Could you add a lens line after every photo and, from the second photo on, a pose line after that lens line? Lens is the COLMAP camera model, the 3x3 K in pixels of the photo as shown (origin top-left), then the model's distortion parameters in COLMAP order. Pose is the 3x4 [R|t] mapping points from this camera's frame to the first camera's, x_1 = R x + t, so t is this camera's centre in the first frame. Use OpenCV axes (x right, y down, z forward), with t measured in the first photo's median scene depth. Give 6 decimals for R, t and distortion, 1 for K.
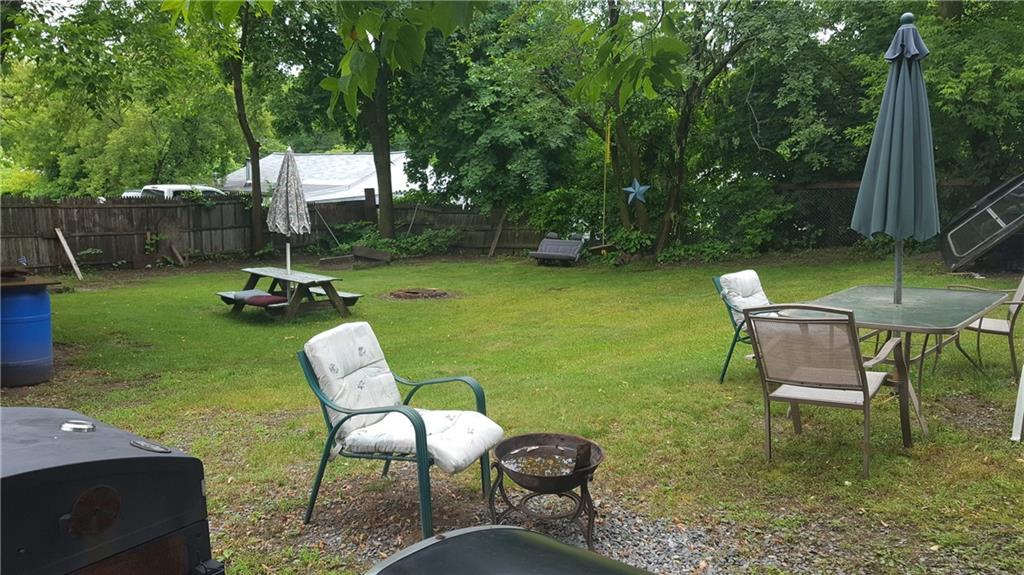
lens RADIAL K [[706.2, 0, 512.0], [0, 706.2, 287.5], [0, 0, 1]] dist [0.137879, -0.208468]
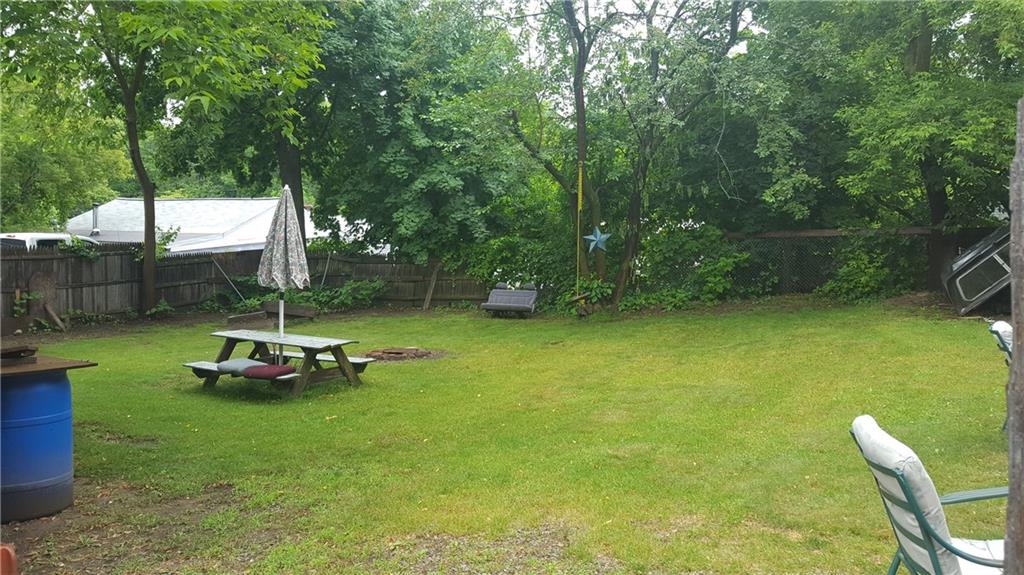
lens RADIAL K [[706.2, 0, 512.0], [0, 706.2, 287.5], [0, 0, 1]] dist [0.137879, -0.208468]
pose [[0.973588, -0.014905, 0.227823, -0.143542], [0.030847, 0.997304, -0.066577, -0.007805], [-0.226217, 0.071846, 0.971424, 0.080653]]
